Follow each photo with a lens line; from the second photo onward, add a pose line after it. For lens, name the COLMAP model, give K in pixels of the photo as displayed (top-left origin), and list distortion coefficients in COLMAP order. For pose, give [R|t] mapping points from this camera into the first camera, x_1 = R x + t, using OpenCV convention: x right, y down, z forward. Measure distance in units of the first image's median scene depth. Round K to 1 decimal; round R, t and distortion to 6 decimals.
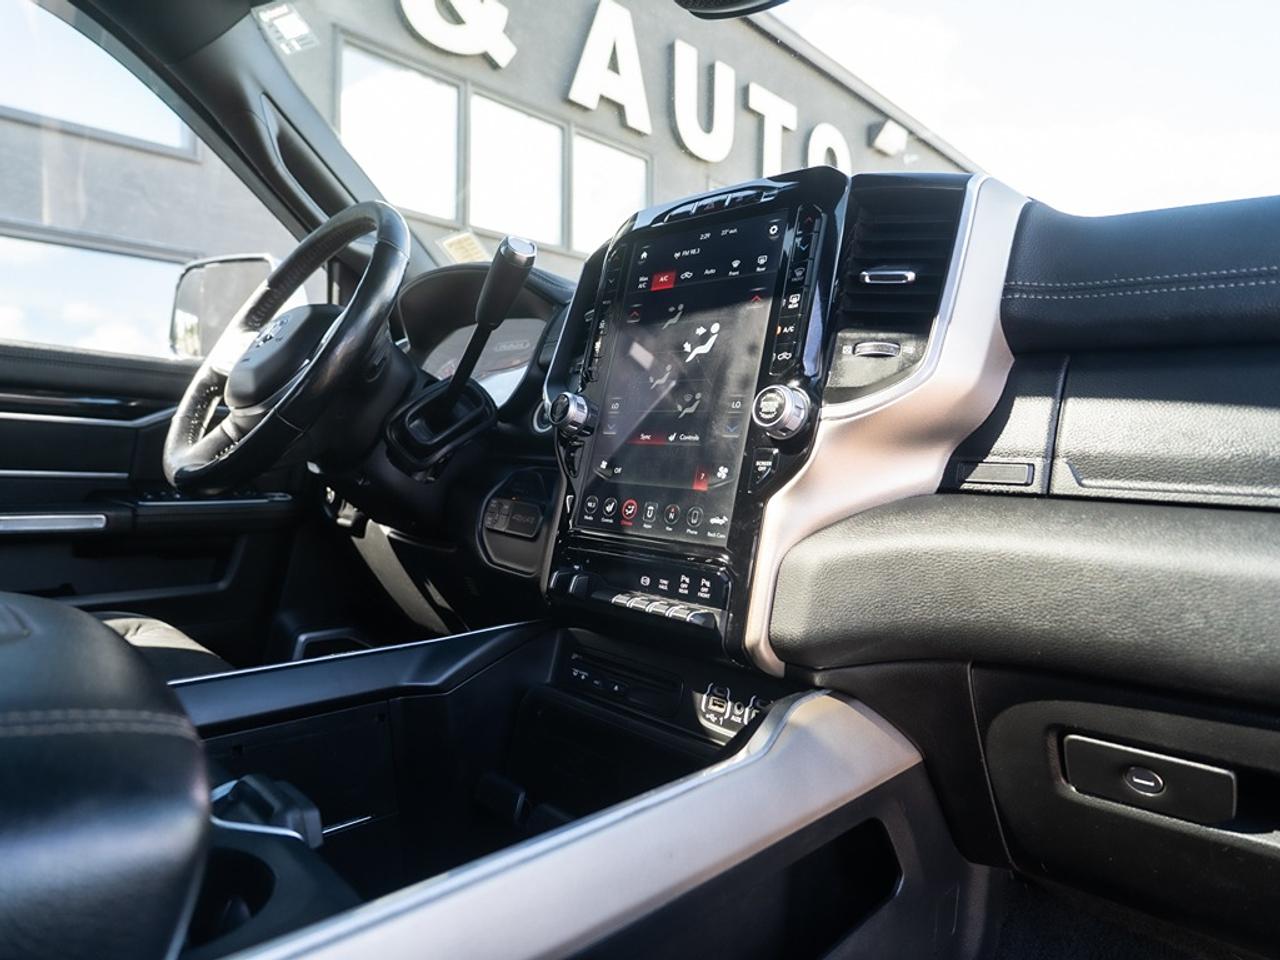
lens RADIAL K [[800.0, 0, 624.1], [0, 800.0, 474.1], [0, 0, 1]] dist [-0.030166, 0.010034]
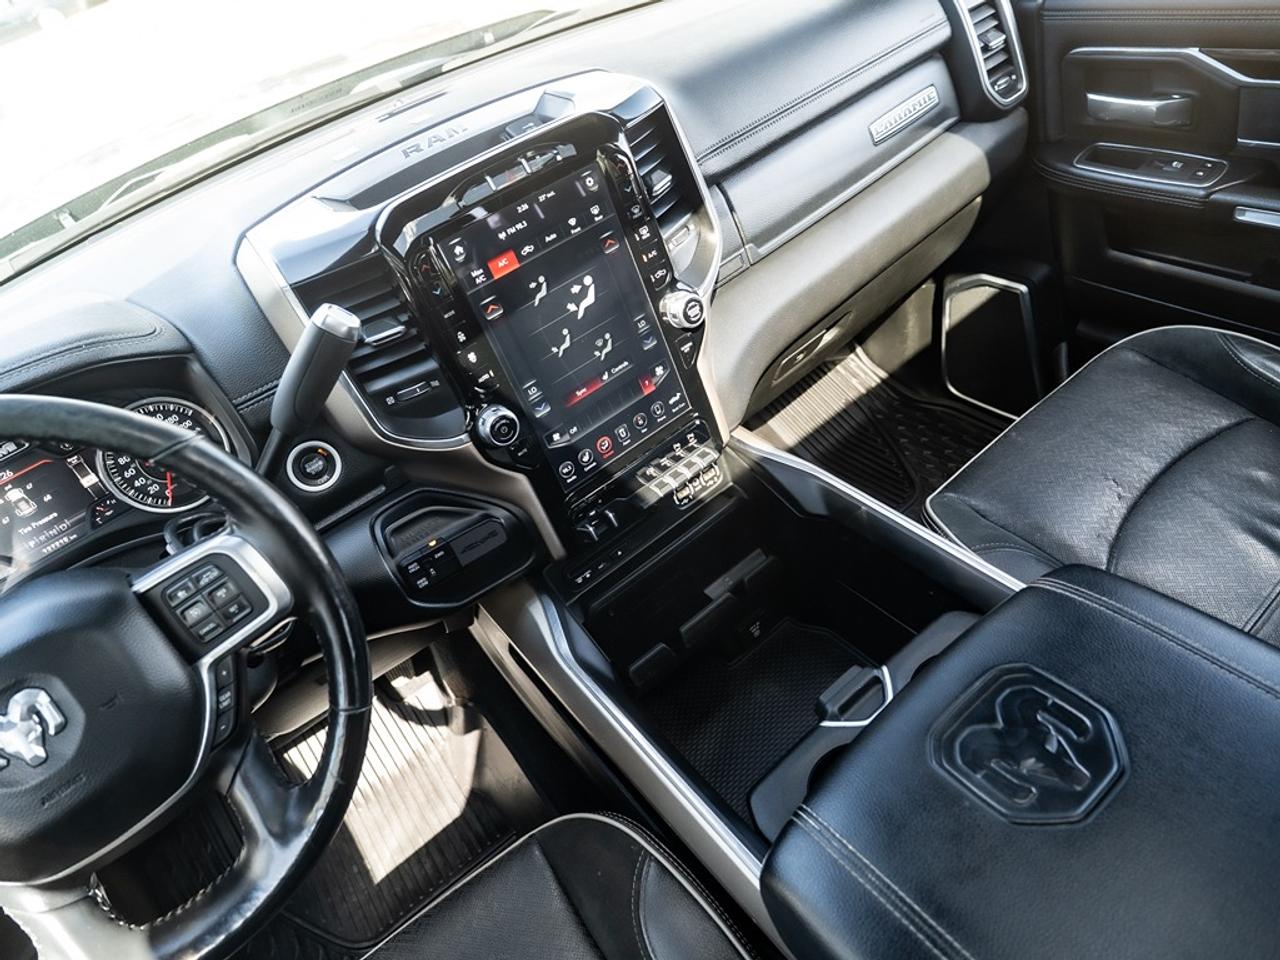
lens RADIAL K [[800.0, 0, 645.0], [0, 800.0, 477.8], [0, 0, 1]] dist [-0.030166, 0.010034]
pose [[0.112868, -0.709818, 0.695283, -0.931972], [0.262525, 0.696192, 0.668129, -0.771331], [-0.958301, 0.107119, 0.264923, 0.666346]]
